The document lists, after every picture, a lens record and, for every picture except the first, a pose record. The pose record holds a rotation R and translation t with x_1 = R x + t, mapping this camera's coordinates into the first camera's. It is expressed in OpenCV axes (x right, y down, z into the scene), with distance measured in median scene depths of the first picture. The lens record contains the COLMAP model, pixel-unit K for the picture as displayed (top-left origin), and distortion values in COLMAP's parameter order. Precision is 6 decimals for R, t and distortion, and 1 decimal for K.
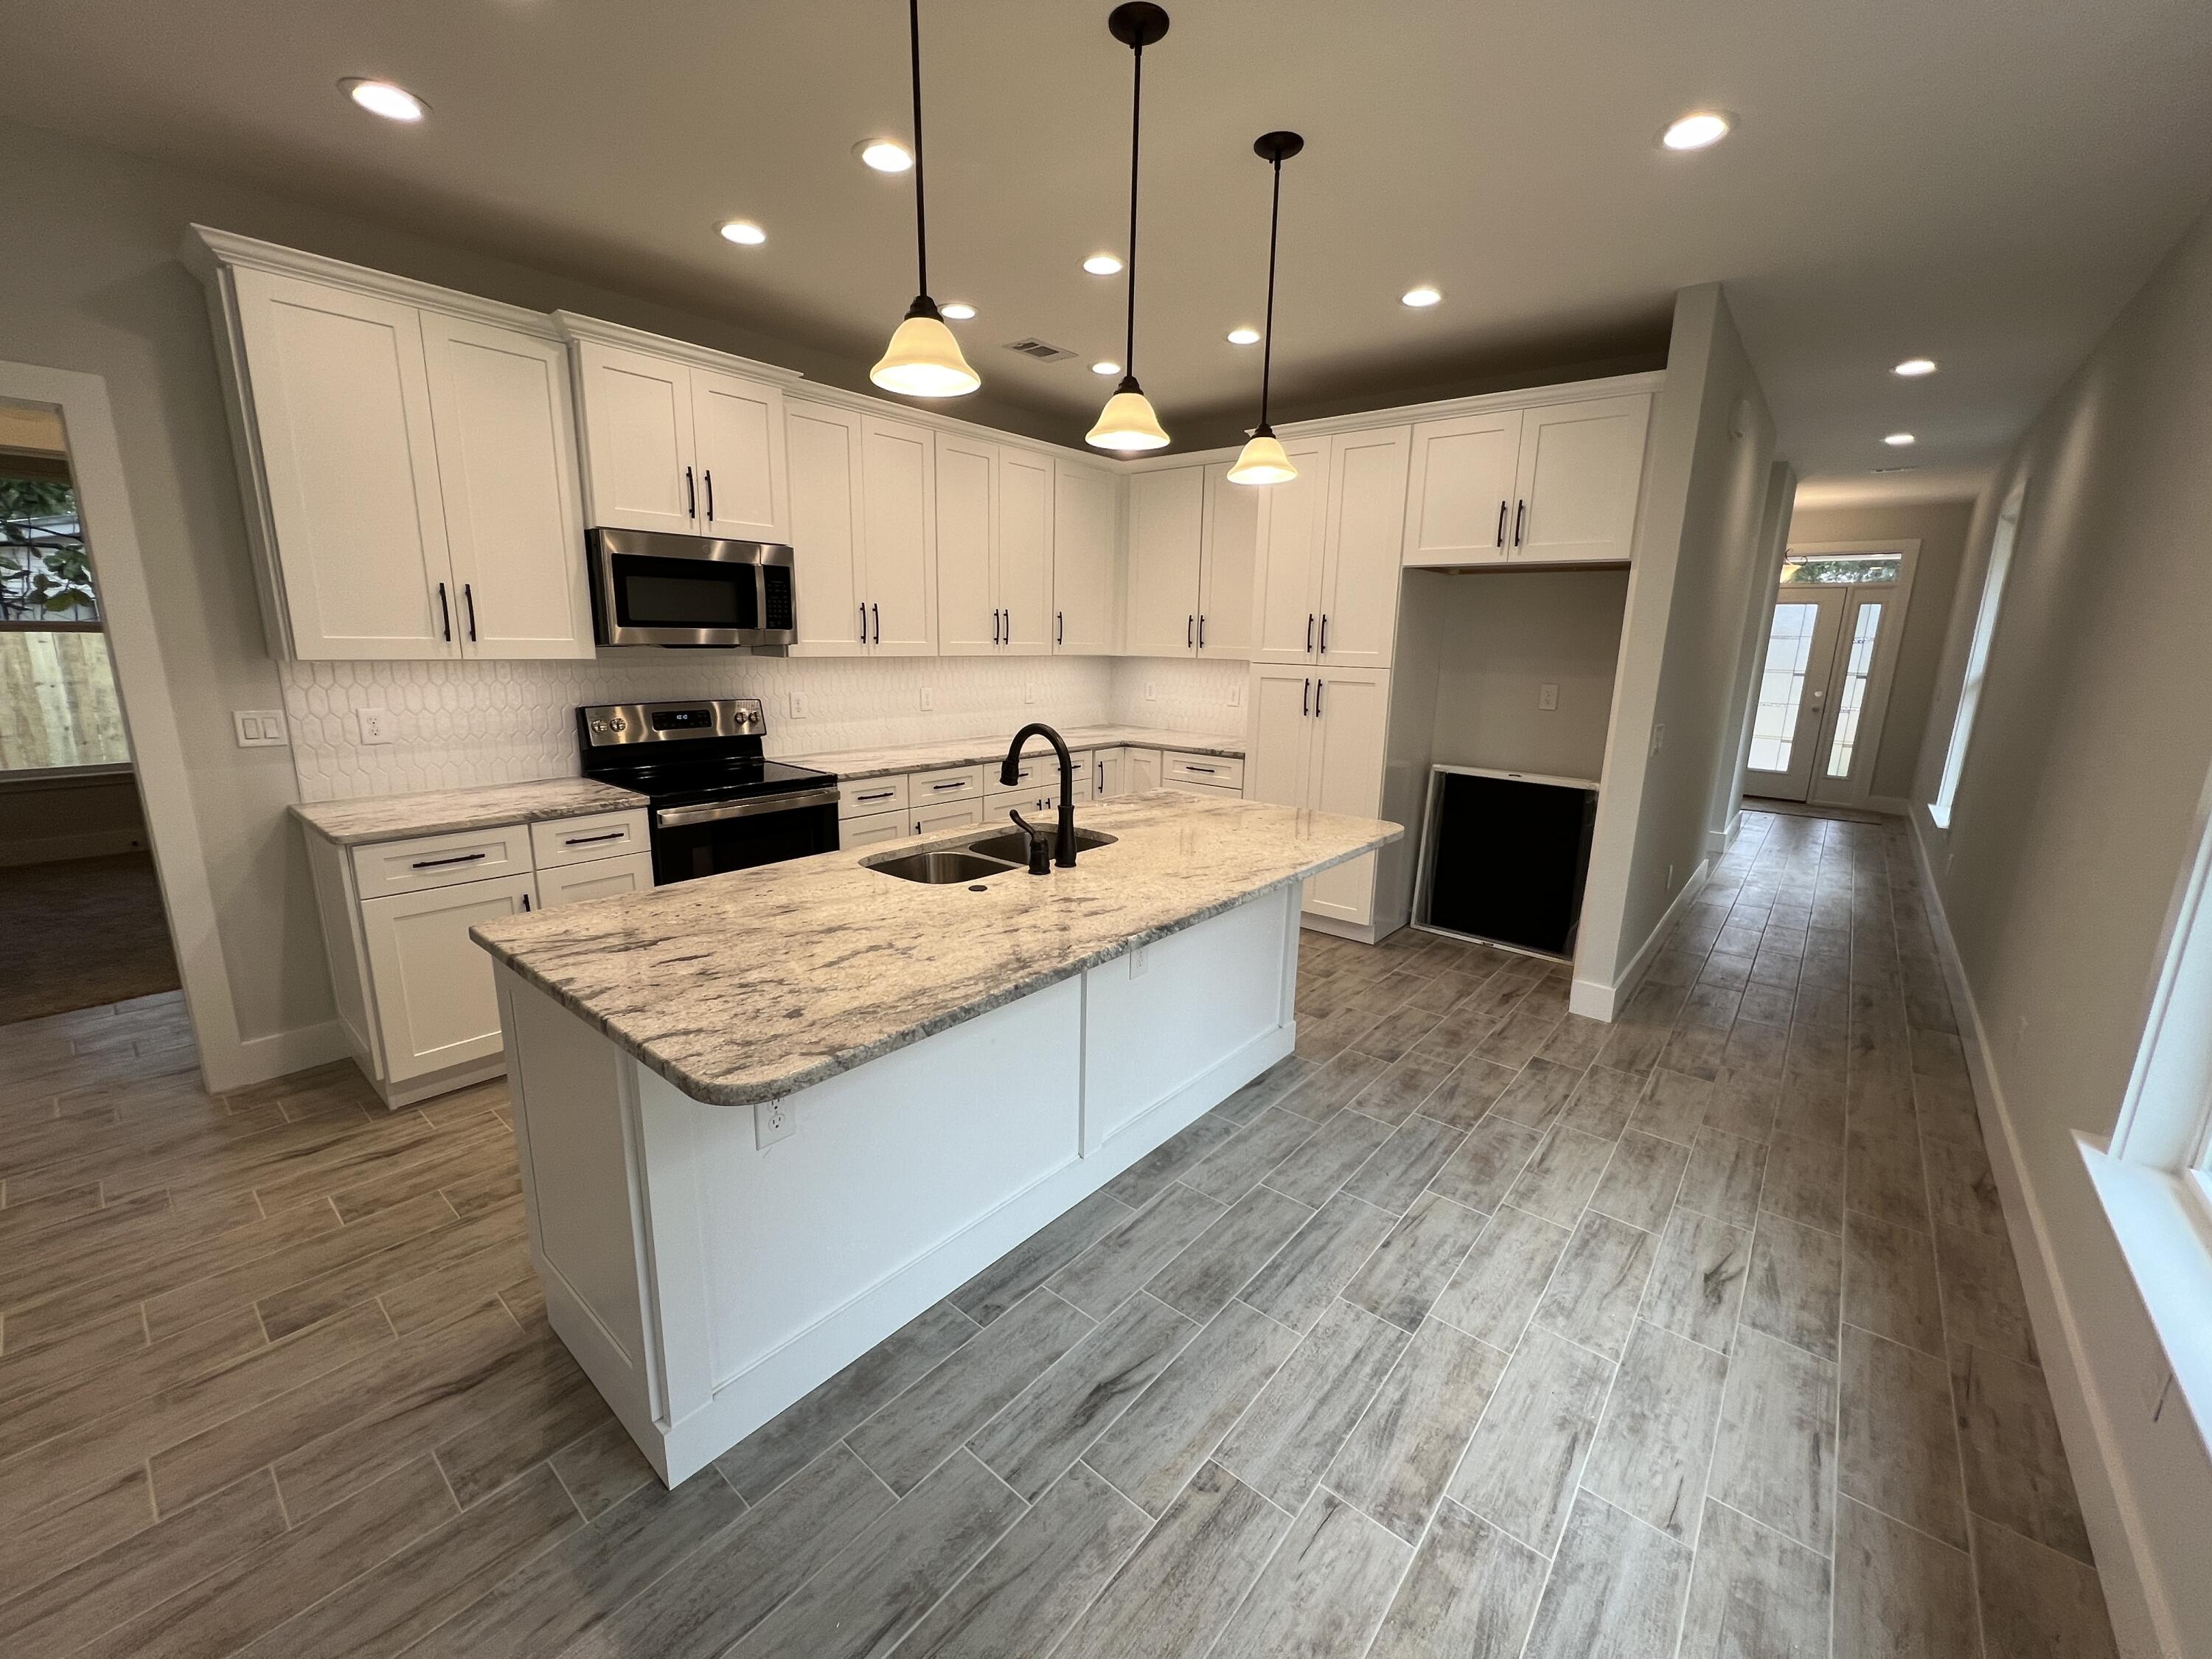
lens RADIAL K [[884.5, 0, 1104.2], [0, 884.5, 826.4], [0, 0, 1]] dist [-0.004458, 0.000469]
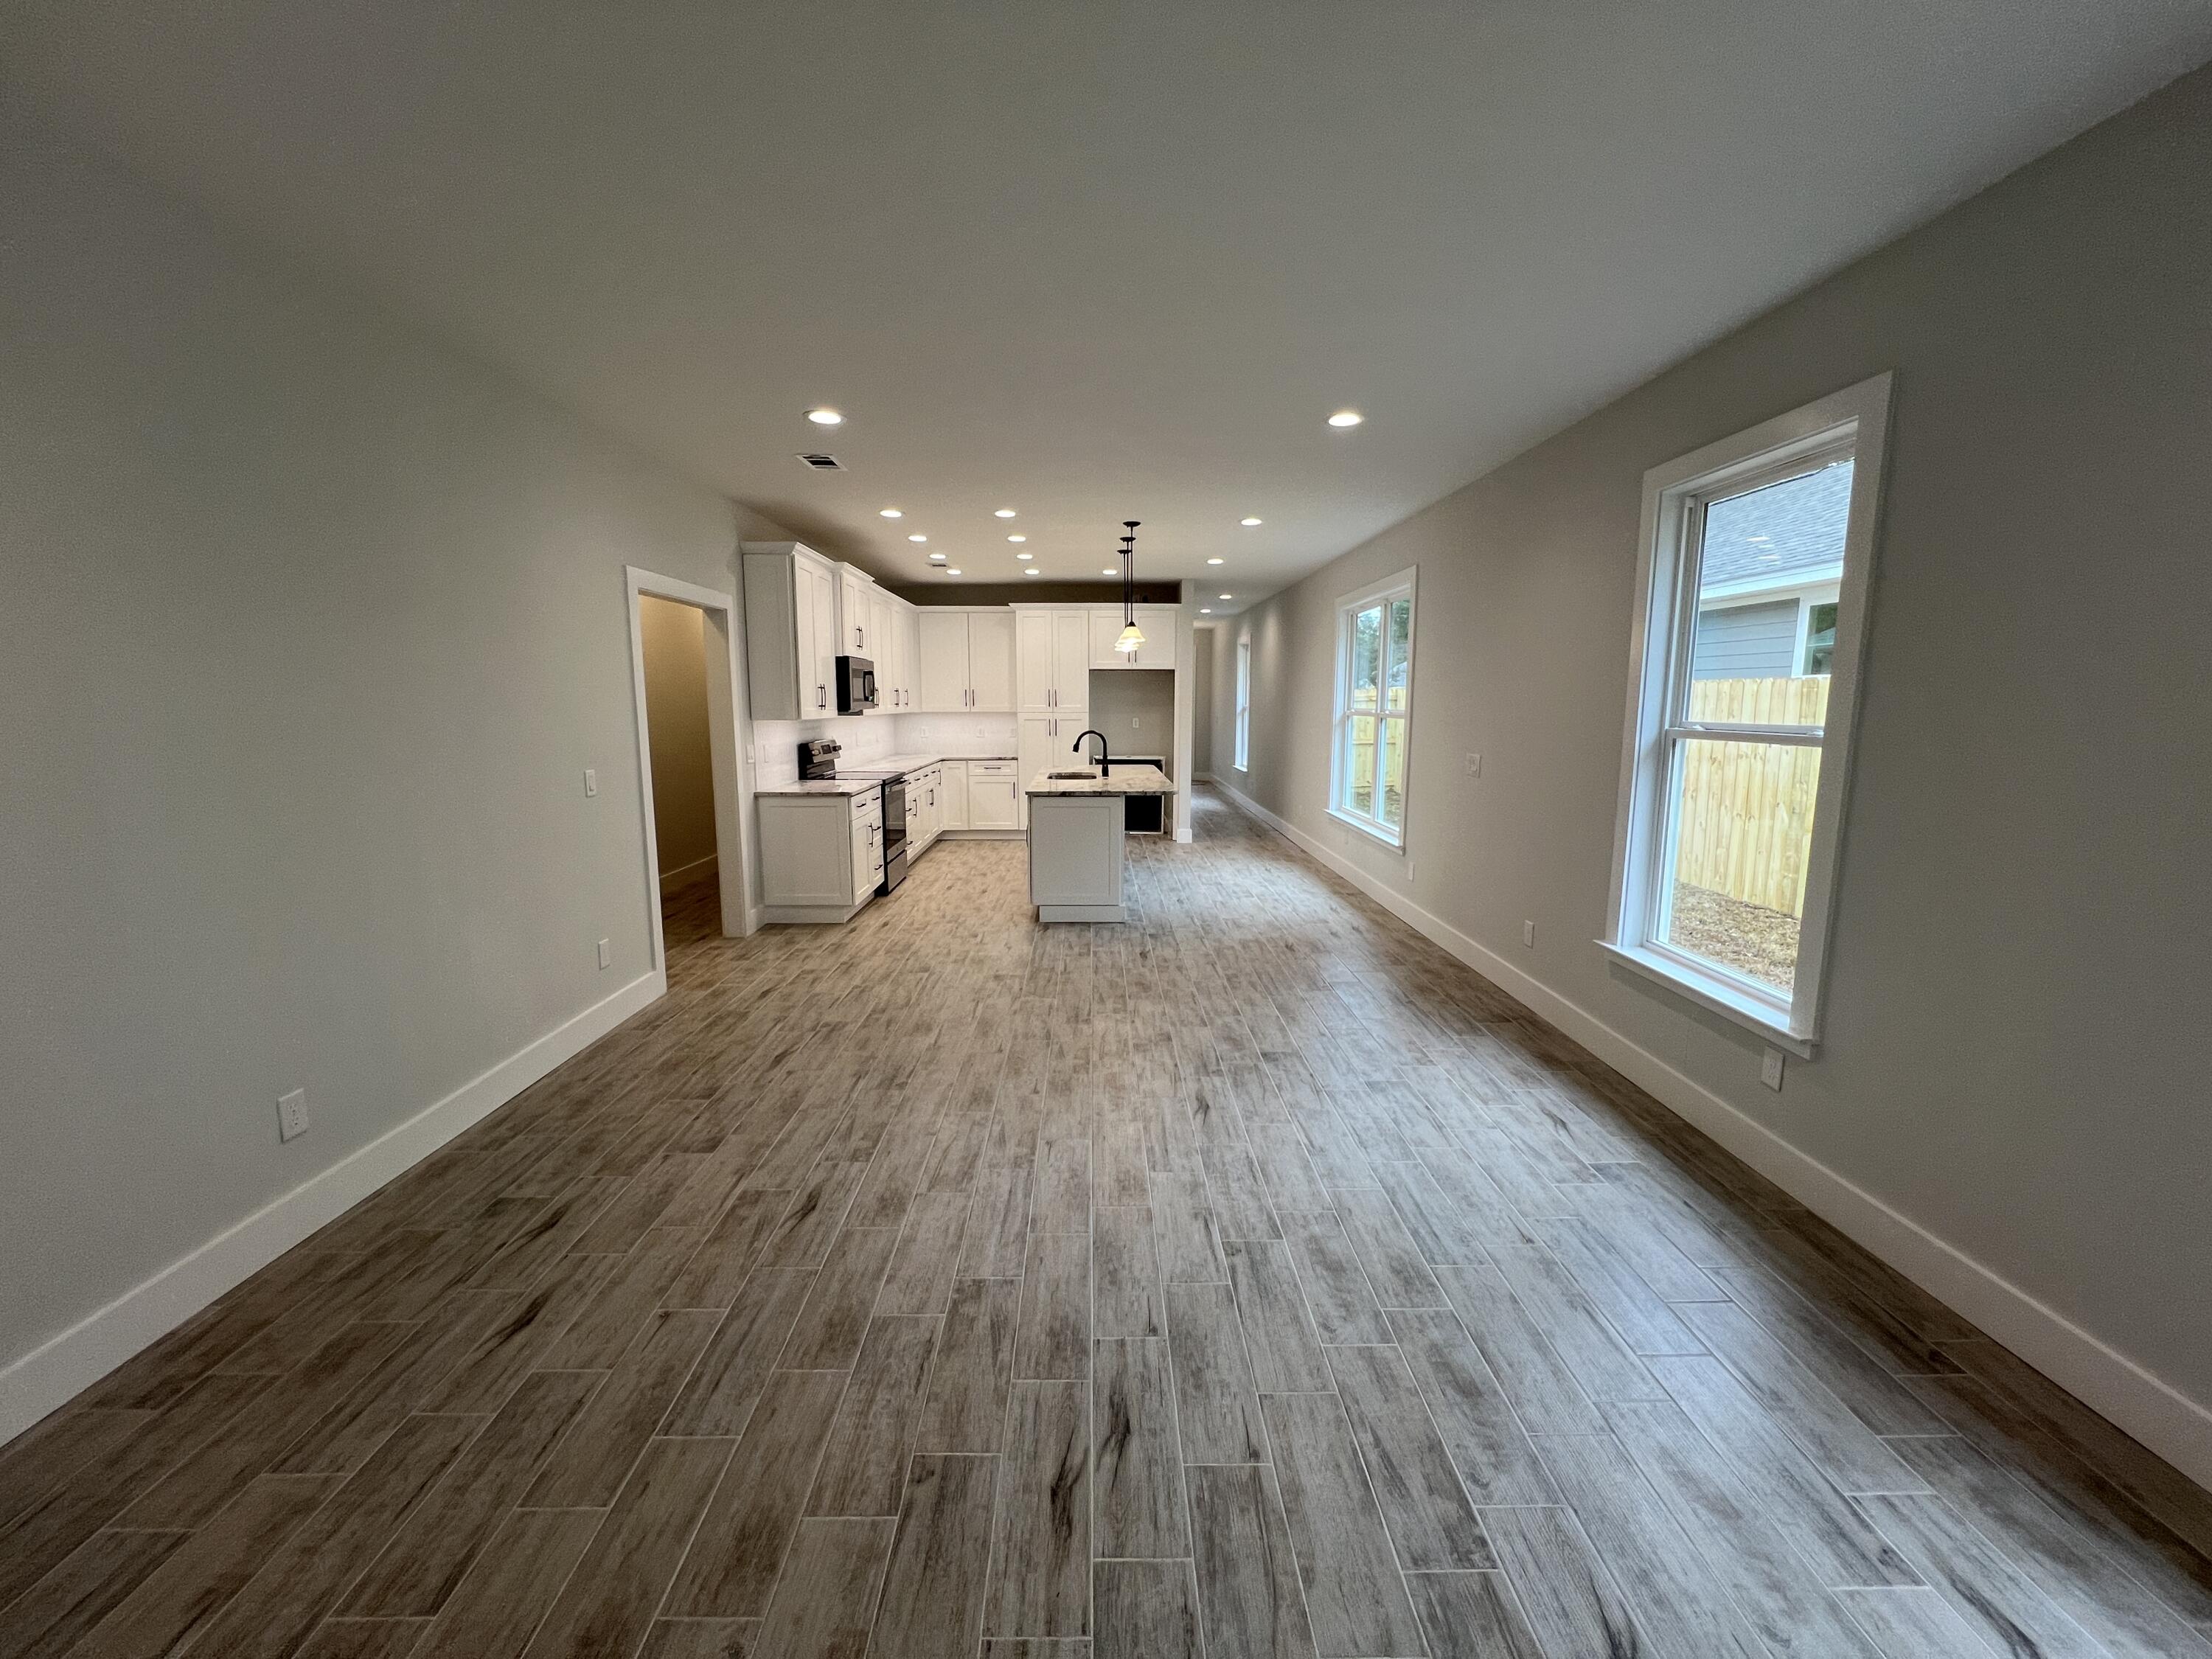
lens RADIAL K [[884.5, 0, 1105.1], [0, 884.5, 821.6], [0, 0, 1]] dist [-0.004458, 0.000469]
pose [[0.756895, -0.110431, 0.644138, -2.010868], [0.154368, 0.987940, -0.012018, 0.235791], [-0.635043, 0.108530, 0.764815, -1.306183]]
